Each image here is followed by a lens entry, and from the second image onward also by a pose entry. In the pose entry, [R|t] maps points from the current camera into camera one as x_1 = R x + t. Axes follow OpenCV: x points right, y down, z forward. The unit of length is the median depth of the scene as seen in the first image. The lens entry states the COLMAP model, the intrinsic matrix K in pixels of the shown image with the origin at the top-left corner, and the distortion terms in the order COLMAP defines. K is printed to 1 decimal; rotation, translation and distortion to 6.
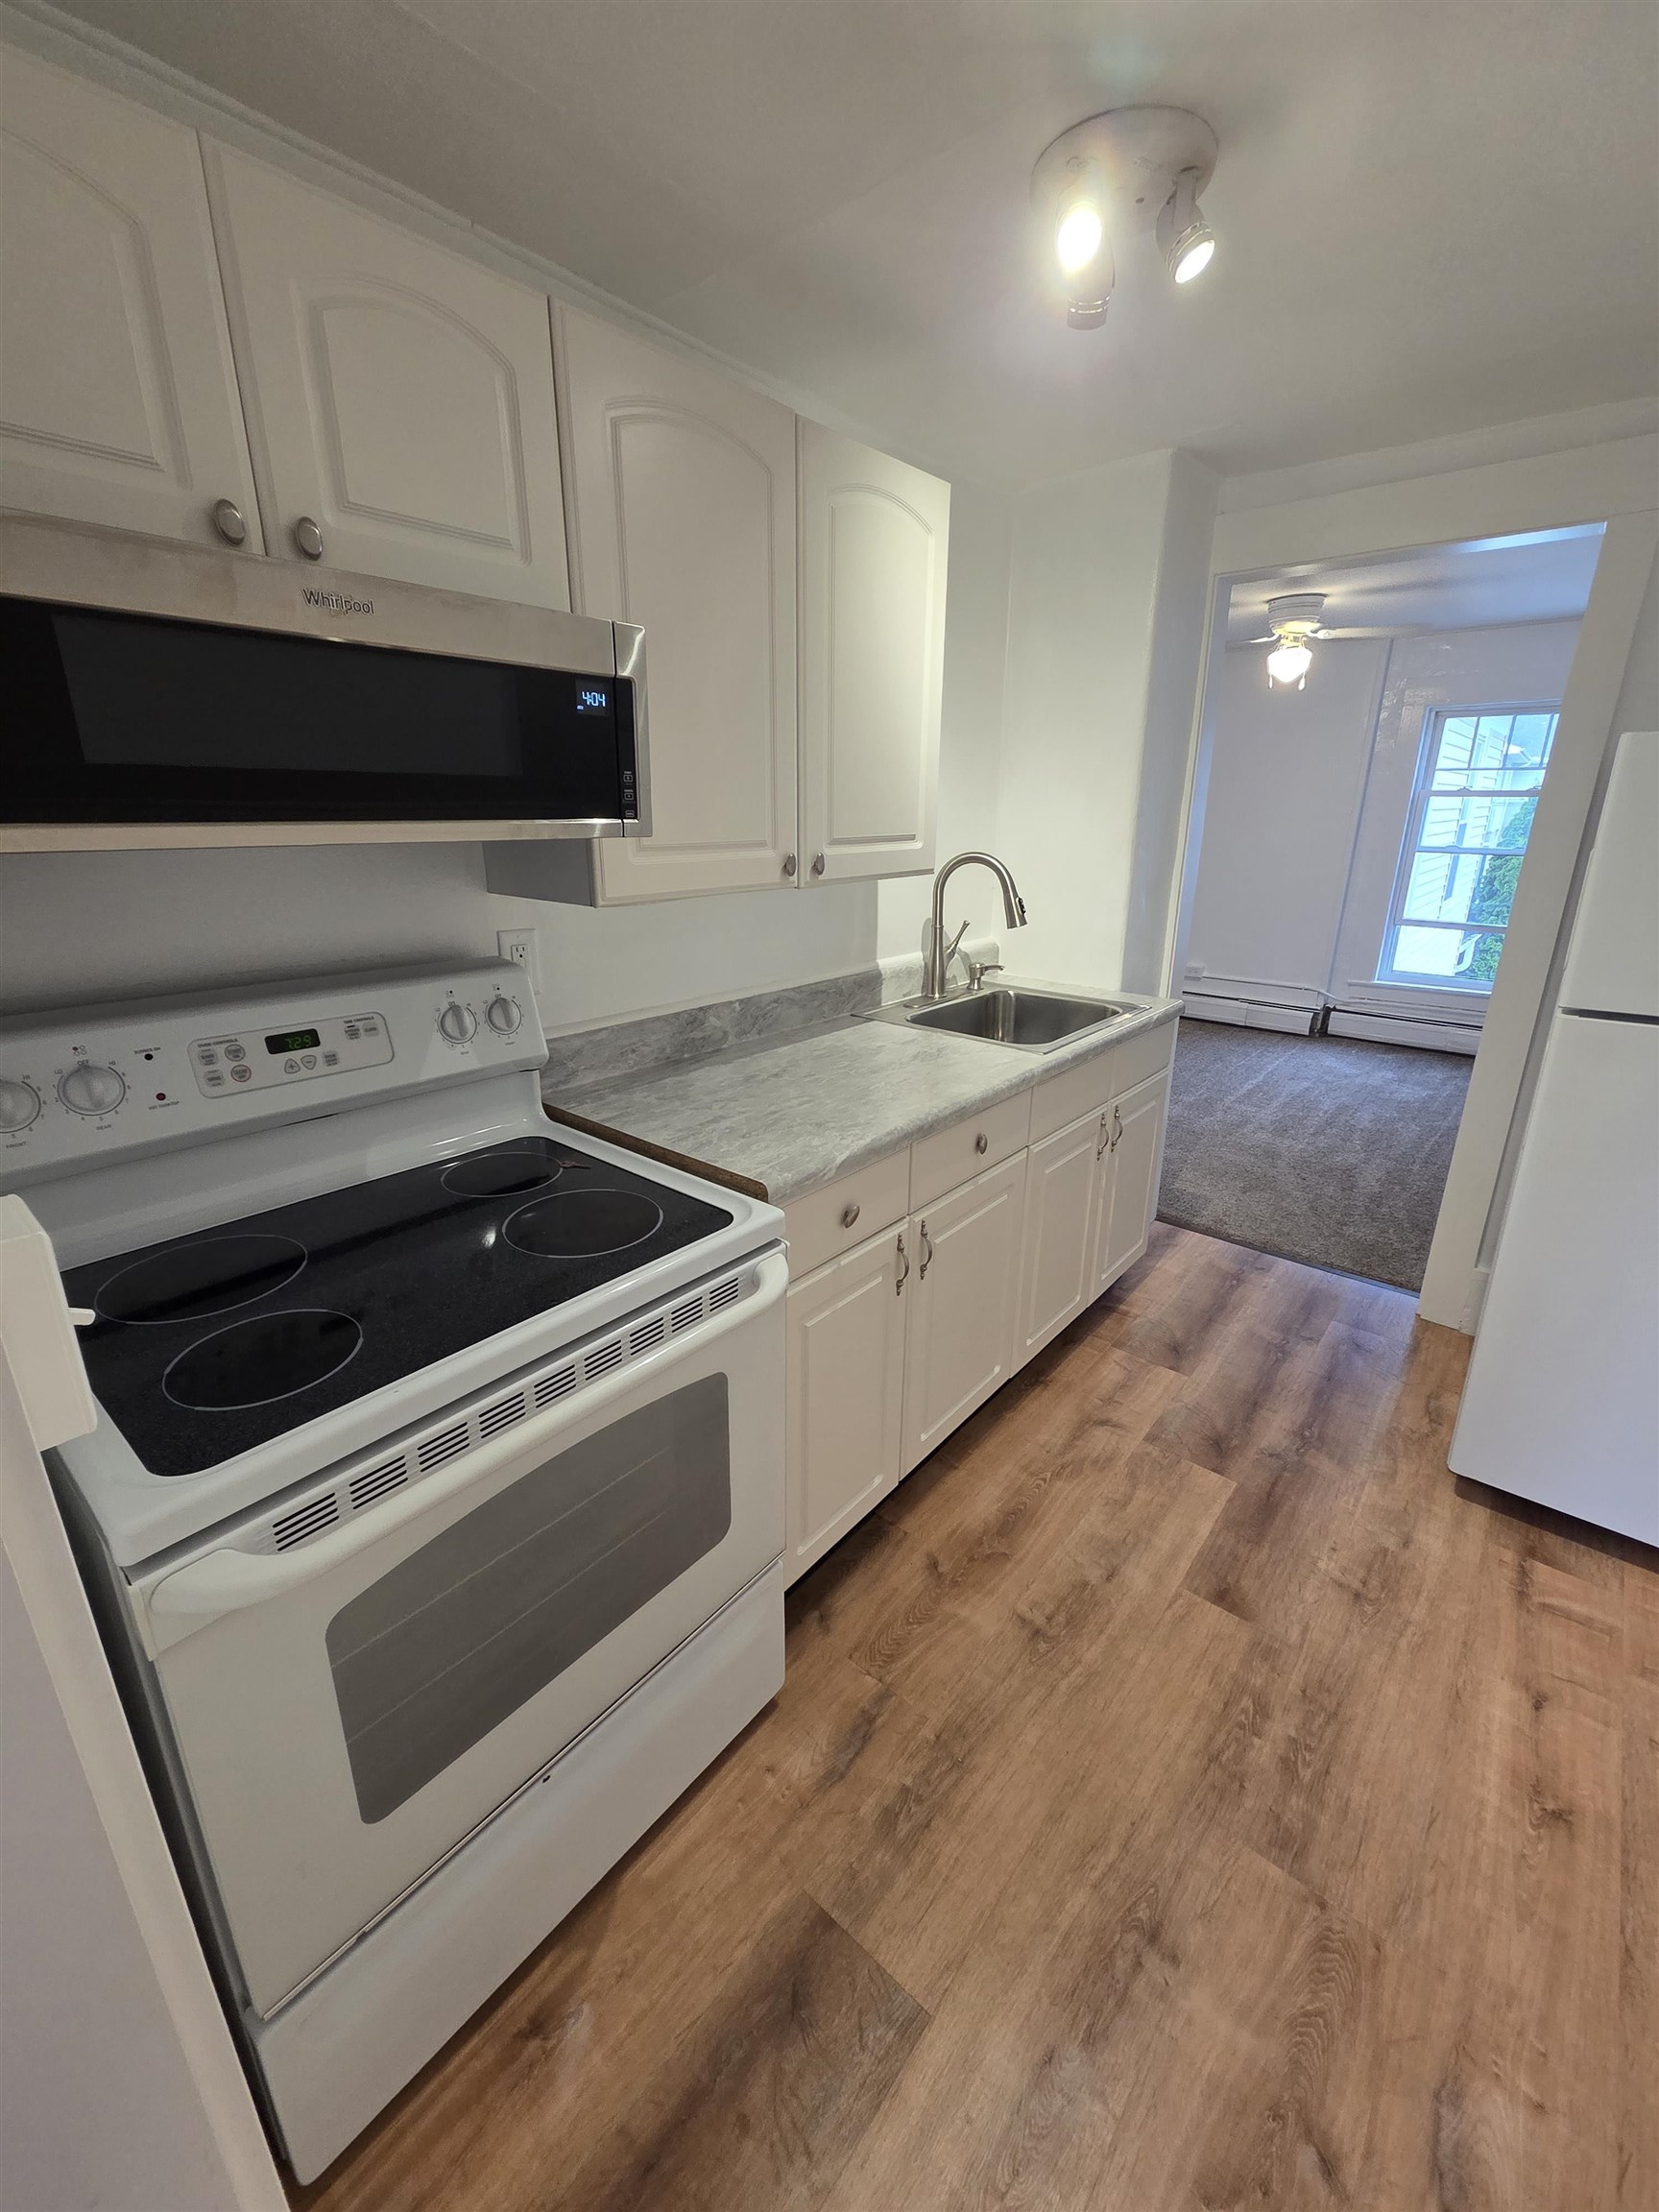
lens RADIAL K [[903.0, 0, 839.7], [0, 903.0, 1094.7], [0, 0, 1]] dist [0.009599, -0.003587]
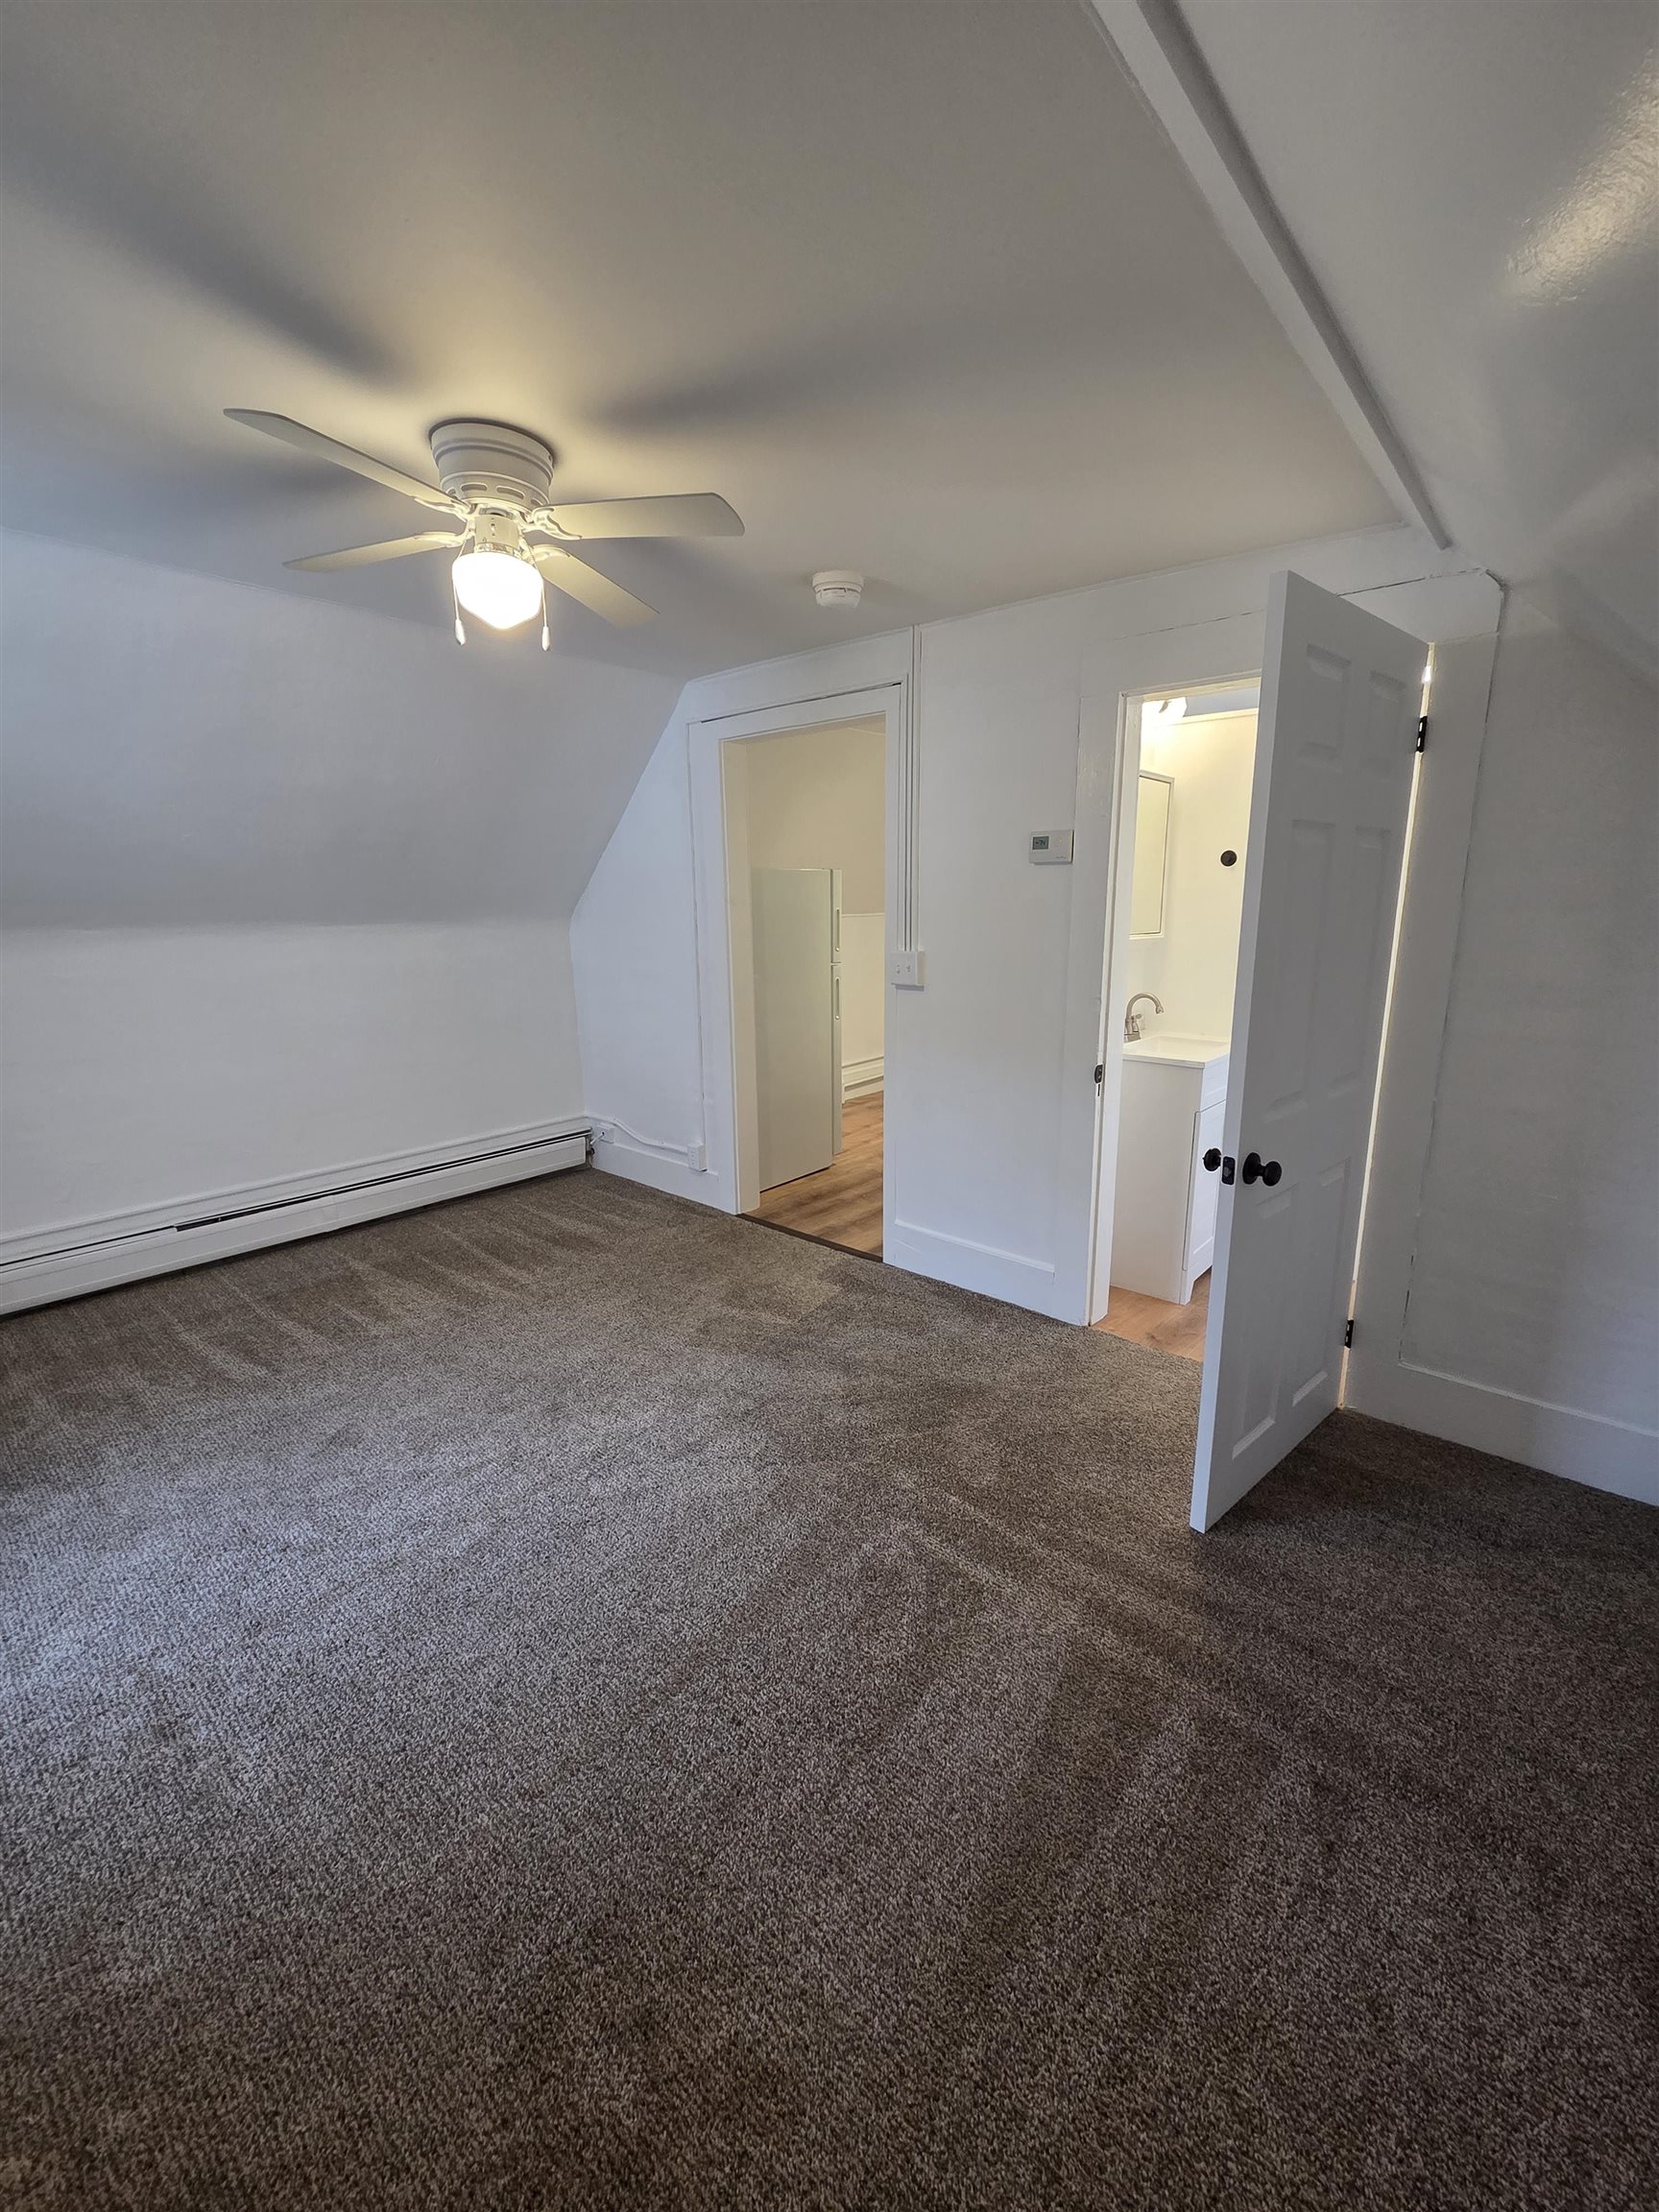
lens RADIAL K [[903.0, 0, 839.7], [0, 903.0, 1094.7], [0, 0, 1]] dist [0.009599, -0.003587]
pose [[-0.999896, -0.007871, 0.012112, 0.620333], [-0.000762, 0.866055, 0.499948, -0.921456], [-0.014425, 0.499886, -0.865971, 2.928364]]
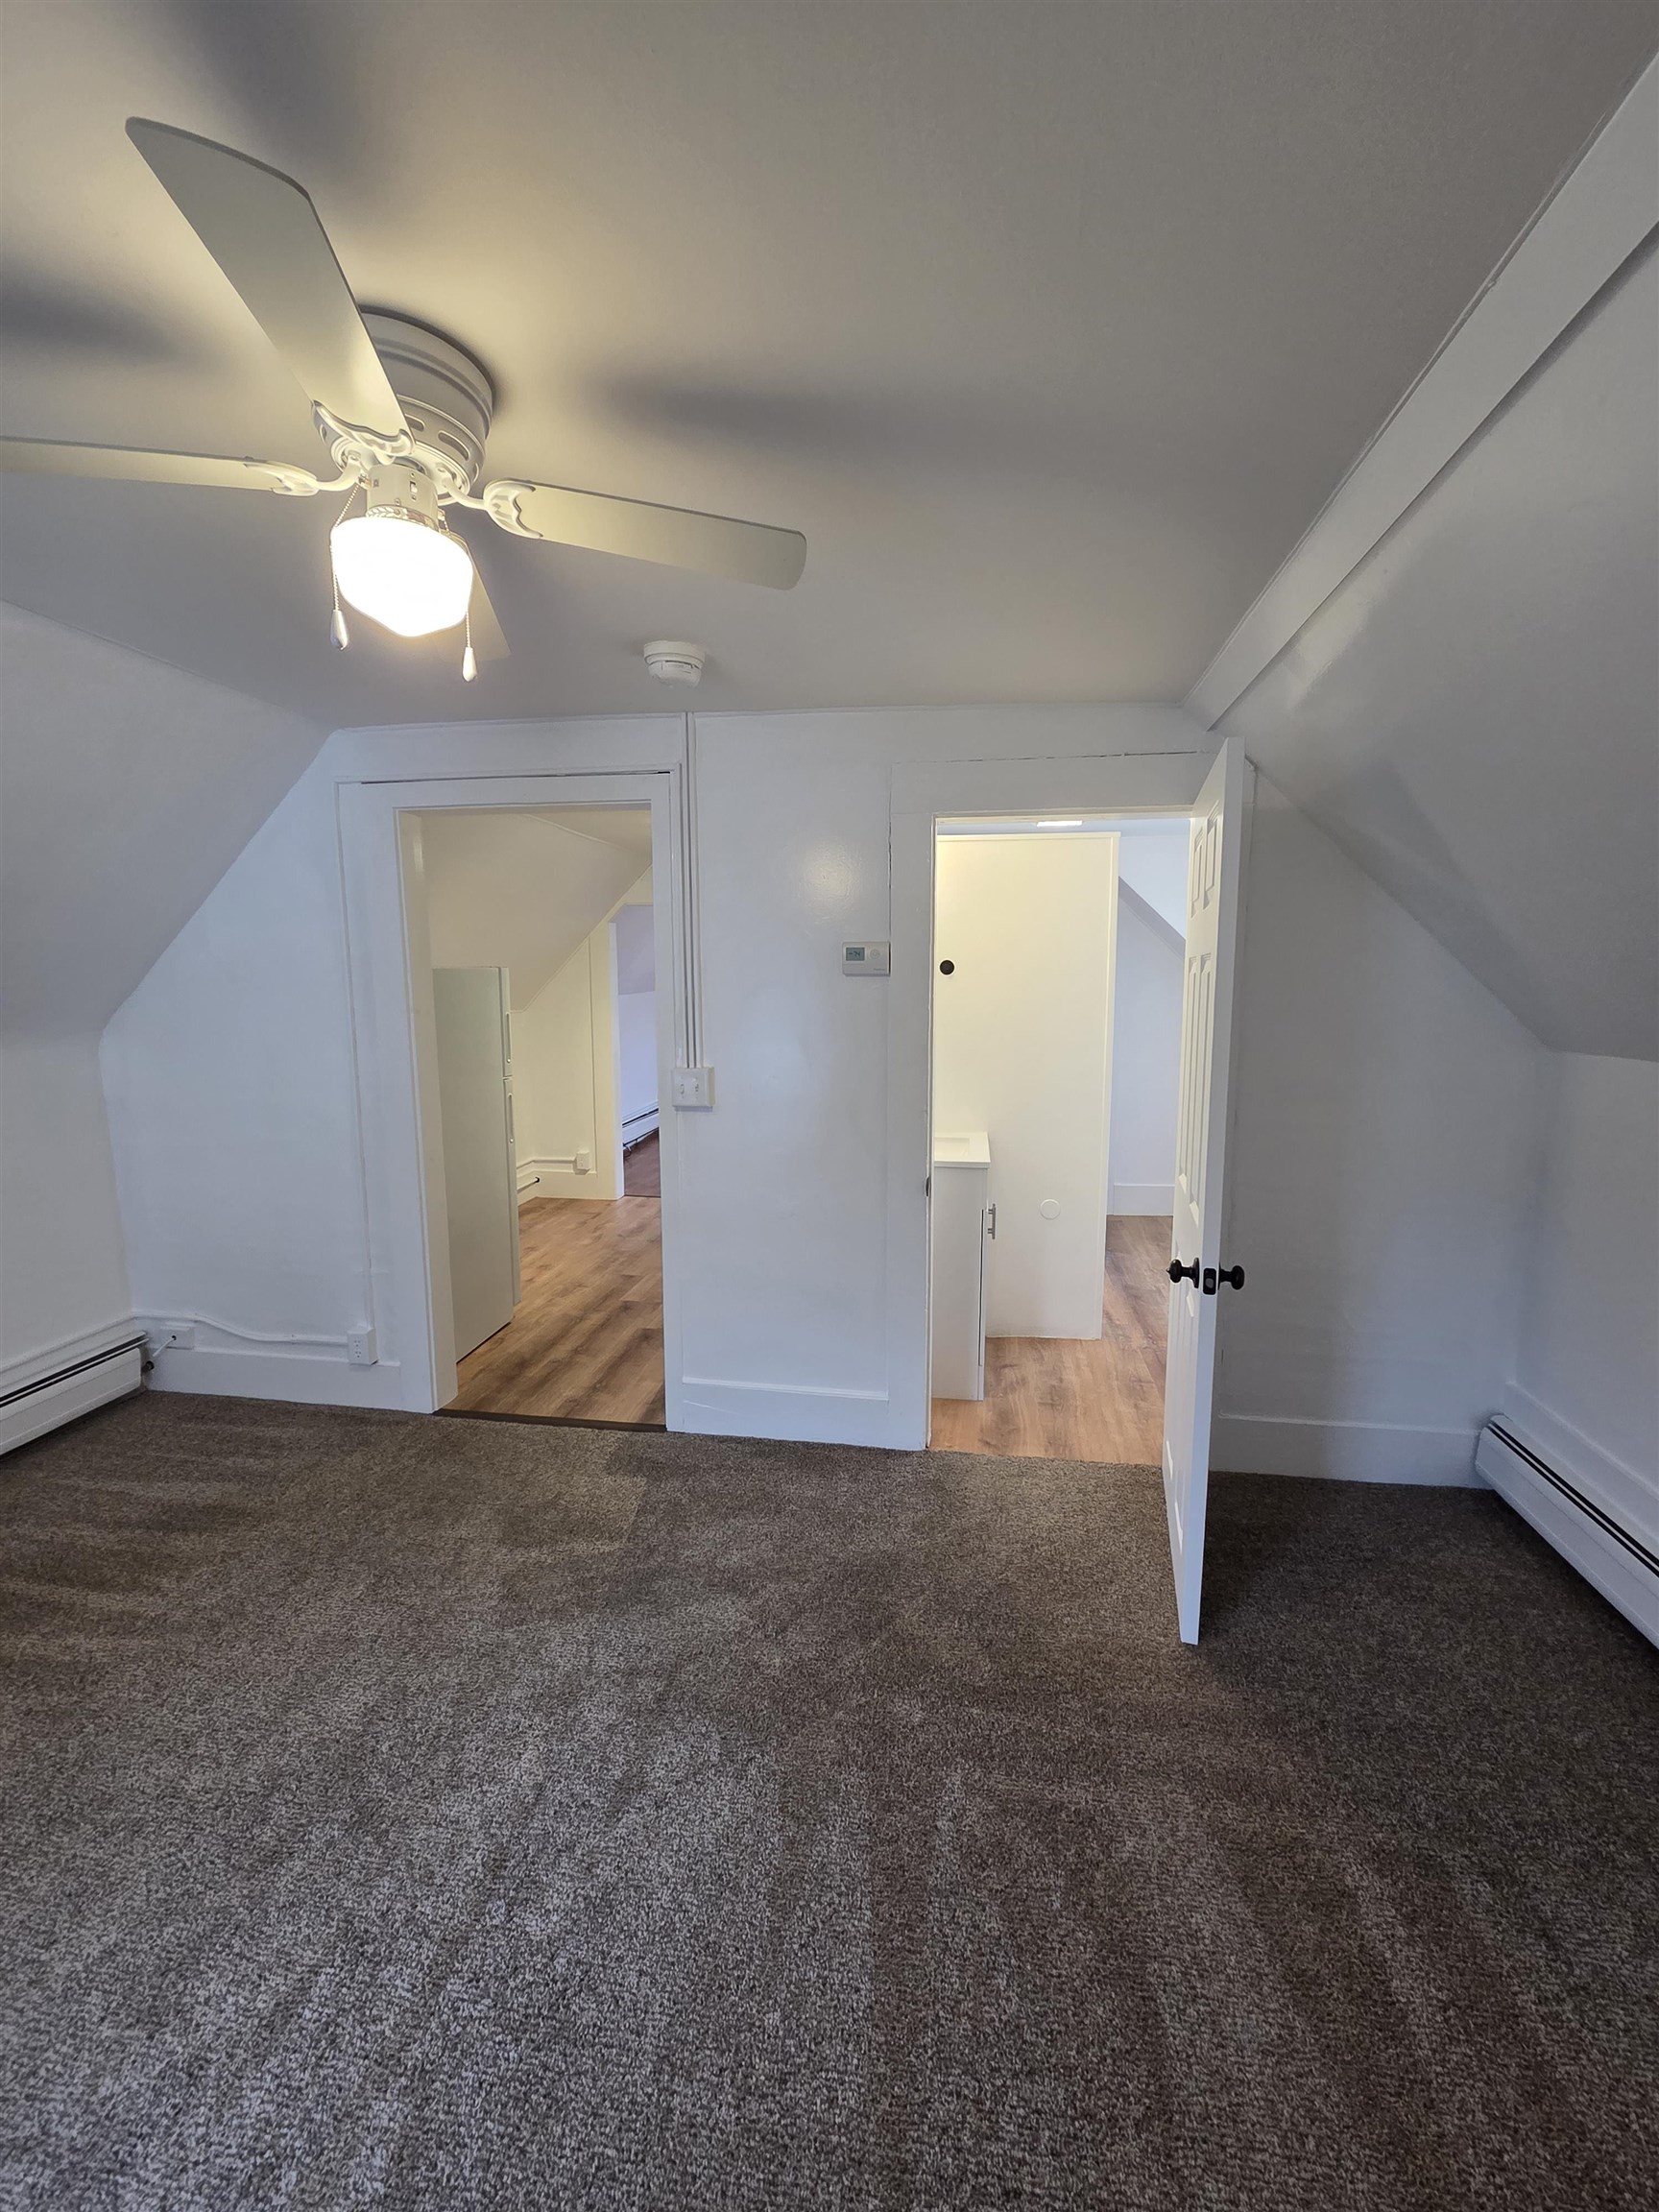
lens RADIAL K [[903.0, 0, 839.7], [0, 903.0, 1094.7], [0, 0, 1]] dist [0.009599, -0.003587]
pose [[-0.854182, 0.056031, -0.516946, 1.042995], [-0.166325, 0.912501, 0.373734, -0.868853], [0.492654, 0.405218, -0.770123, 2.634746]]
